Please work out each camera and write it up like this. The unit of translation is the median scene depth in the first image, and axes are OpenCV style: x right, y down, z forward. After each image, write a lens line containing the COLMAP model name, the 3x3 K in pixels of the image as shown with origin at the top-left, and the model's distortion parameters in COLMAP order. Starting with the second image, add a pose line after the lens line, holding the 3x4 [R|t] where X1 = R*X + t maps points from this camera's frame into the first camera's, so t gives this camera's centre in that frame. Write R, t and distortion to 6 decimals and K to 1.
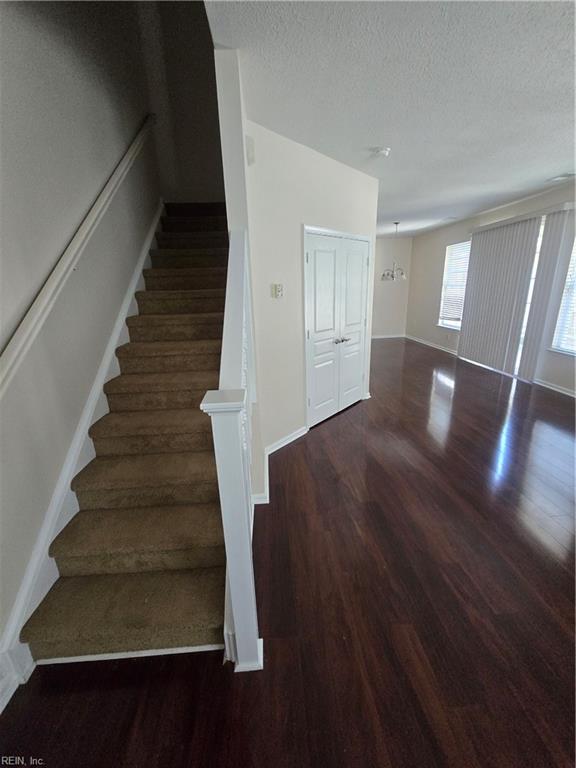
lens RADIAL K [[327.2, 0, 288.0], [0, 327.2, 384.0], [0, 0, 1]] dist [-0.002720, -0.000032]
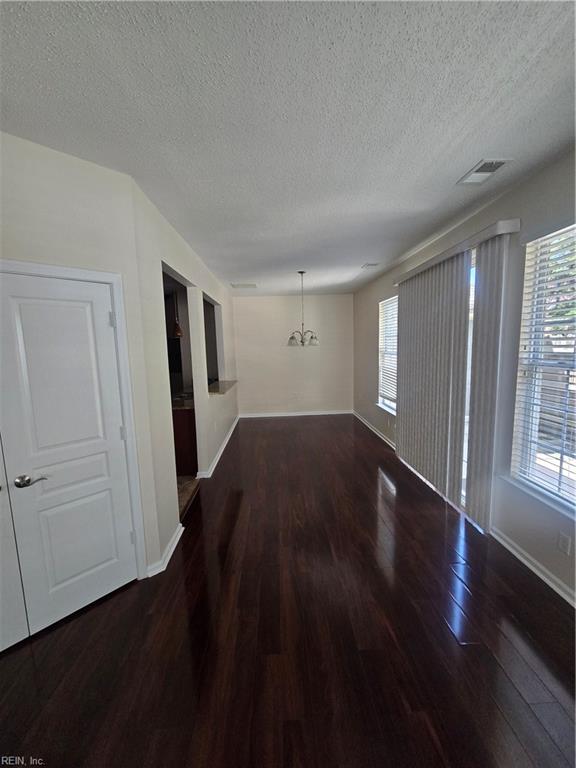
lens RADIAL K [[327.2, 0, 288.0], [0, 327.2, 384.0], [0, 0, 1]] dist [-0.002720, -0.000032]
pose [[0.999569, 0.011129, -0.027153, 0.428158], [-0.015558, 0.985529, -0.168789, -0.153419], [0.024881, 0.169139, 0.985278, 0.411866]]
